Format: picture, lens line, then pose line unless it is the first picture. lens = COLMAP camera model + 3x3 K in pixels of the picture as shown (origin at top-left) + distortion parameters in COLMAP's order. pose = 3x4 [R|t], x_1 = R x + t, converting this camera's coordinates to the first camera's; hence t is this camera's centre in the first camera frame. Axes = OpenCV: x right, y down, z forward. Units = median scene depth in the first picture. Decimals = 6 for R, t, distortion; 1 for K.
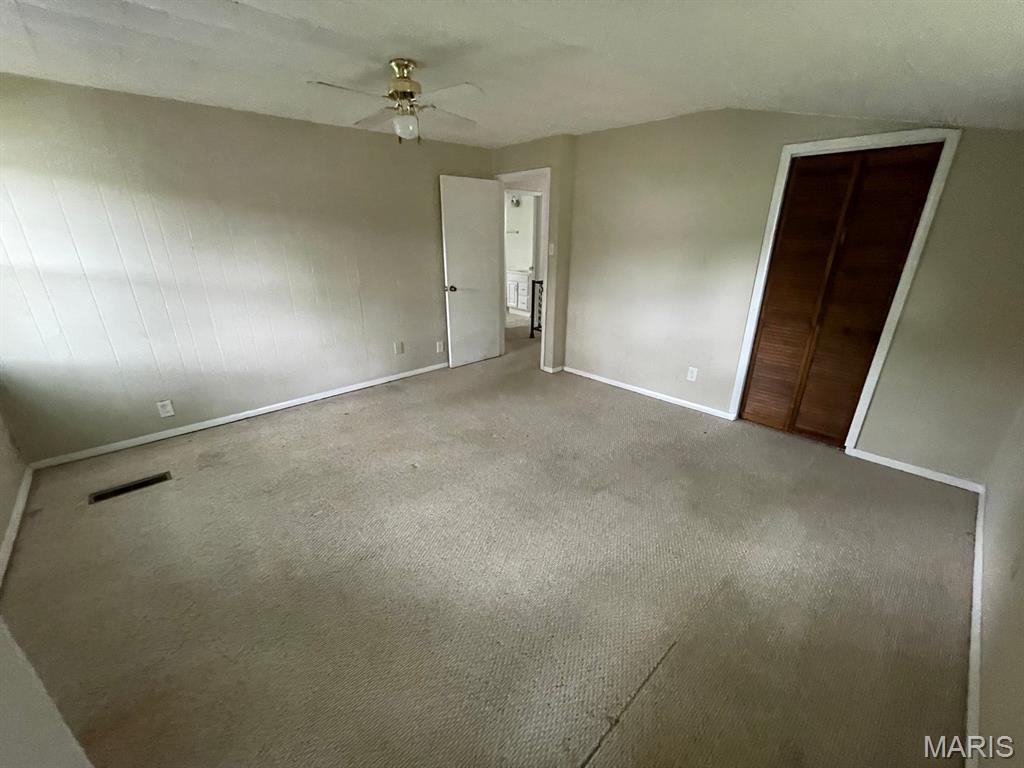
lens RADIAL K [[413.8, 0, 511.8], [0, 413.8, 385.9], [0, 0, 1]] dist [-0.003015, 0.000029]
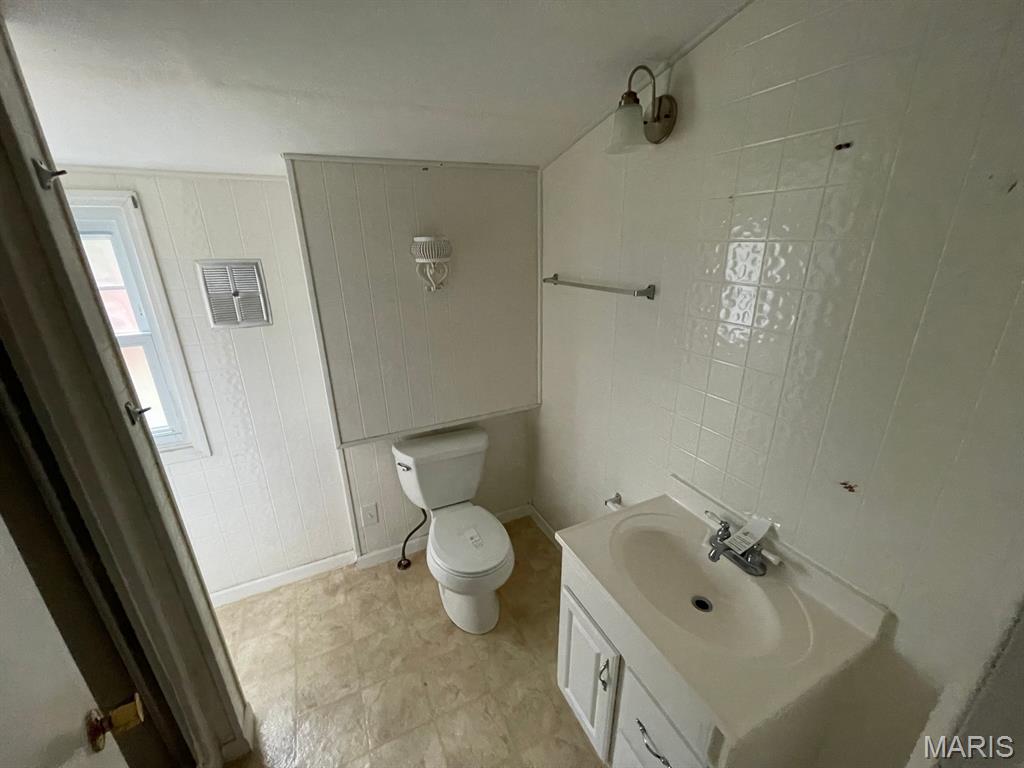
lens RADIAL K [[413.8, 0, 512.7], [0, 413.8, 386.2], [0, 0, 1]] dist [-0.003015, 0.000029]
pose [[0.955781, 0.079898, -0.283019, 0.011696], [-0.086465, 0.996197, -0.010765, -0.328780], [0.281082, 0.034760, 0.959054, 0.836194]]
